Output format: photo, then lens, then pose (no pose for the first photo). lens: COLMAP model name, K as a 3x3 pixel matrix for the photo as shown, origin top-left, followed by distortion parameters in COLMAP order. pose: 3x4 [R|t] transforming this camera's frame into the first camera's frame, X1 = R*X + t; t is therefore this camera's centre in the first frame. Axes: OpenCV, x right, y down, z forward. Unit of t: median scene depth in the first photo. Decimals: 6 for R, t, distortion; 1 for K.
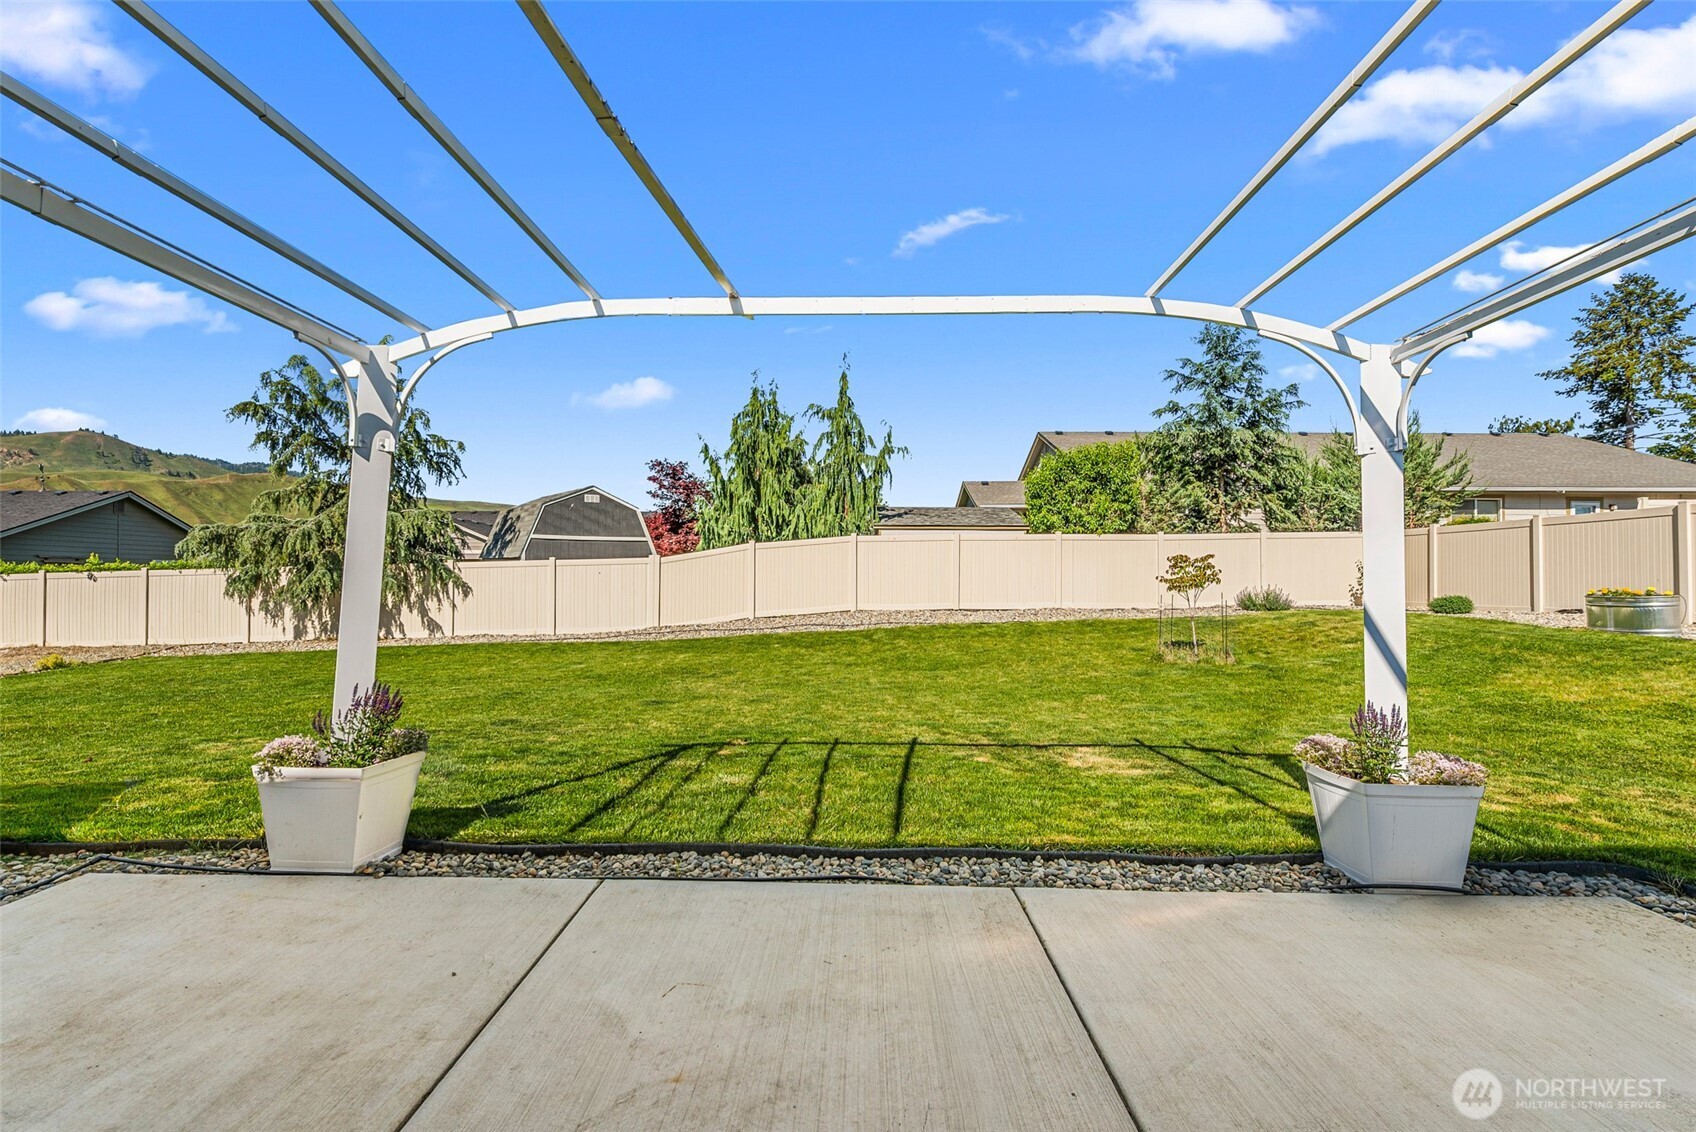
lens RADIAL K [[758.1, 0, 848.0], [0, 758.1, 566.0], [0, 0, 1]] dist [0.001599, -0.000047]
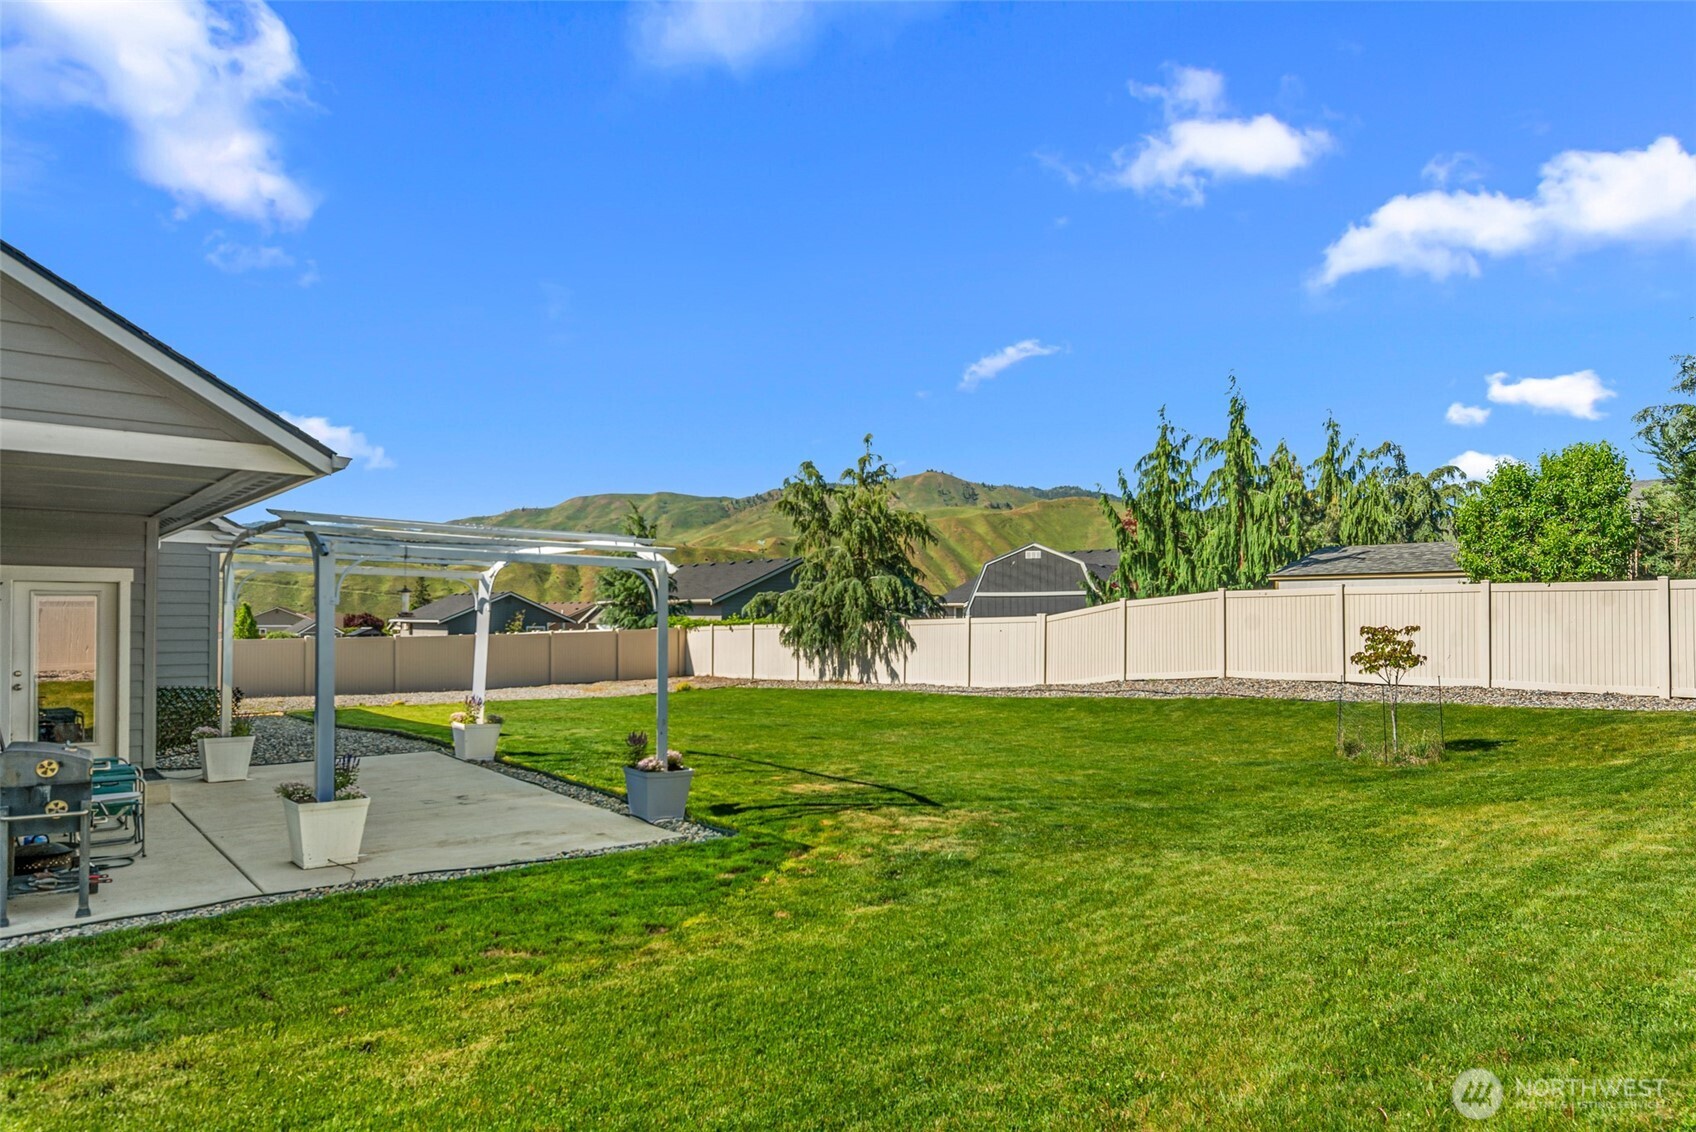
lens RADIAL K [[1042.4, 0, 891.5], [0, 1042.4, 595.6], [0, 0, 1]] dist [0.002291, -0.000088]
pose [[0.670830, -0.013621, -0.741487, 0.654534], [0.014867, 0.999877, -0.004917, -0.035082], [0.741463, -0.007725, 0.670950, -0.088915]]
